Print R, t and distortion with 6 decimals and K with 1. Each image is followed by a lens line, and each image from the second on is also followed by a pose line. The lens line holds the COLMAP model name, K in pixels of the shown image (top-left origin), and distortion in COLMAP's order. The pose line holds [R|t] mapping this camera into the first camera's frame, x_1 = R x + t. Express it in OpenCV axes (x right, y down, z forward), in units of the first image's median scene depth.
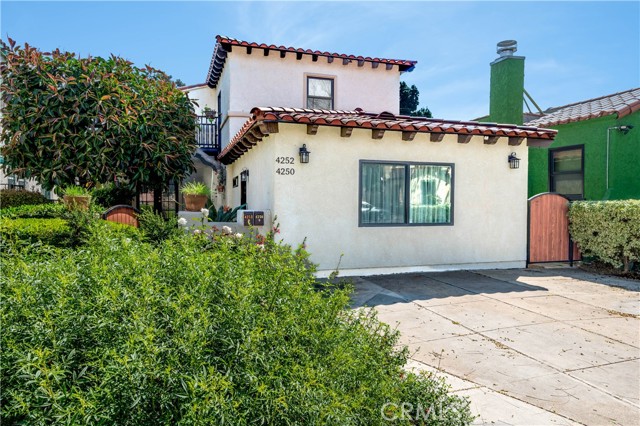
lens RADIAL K [[489.3, 0, 320.0], [0, 489.3, 213.0], [0, 0, 1]] dist [-0.003621, -0.001165]
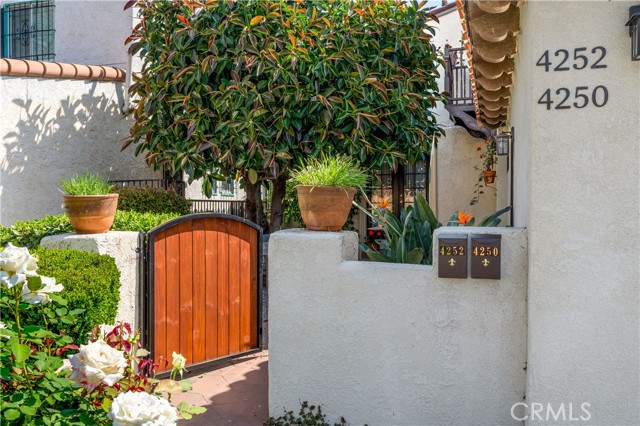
lens RADIAL K [[557.5, 0, 320.0], [0, 557.5, 213.0], [0, 0, 1]] dist [-0.003881, -0.000861]
pose [[0.809654, 0.001873, -0.586905, 0.001081], [-0.001287, 0.999998, 0.001416, -0.014059], [0.586906, -0.000391, 0.809655, 0.522273]]
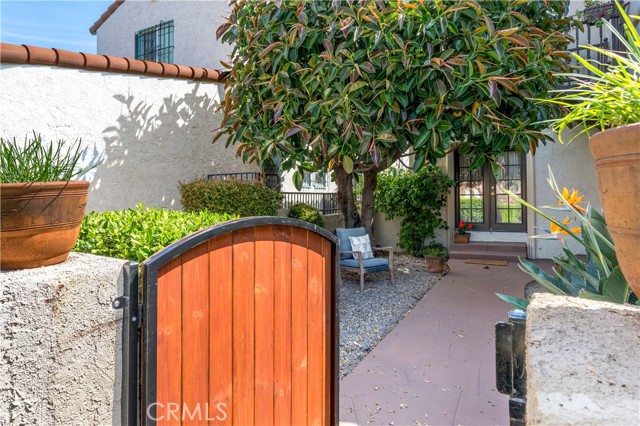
lens RADIAL K [[358.6, 0, 318.3], [0, 358.6, 193.8], [0, 0, 1]] dist [0.001098, 0.000131]
pose [[0.696151, -0.009642, -0.717831, -0.217534], [-0.003259, 0.999857, -0.016591, -0.021199], [0.717888, 0.013889, 0.696020, 0.742630]]
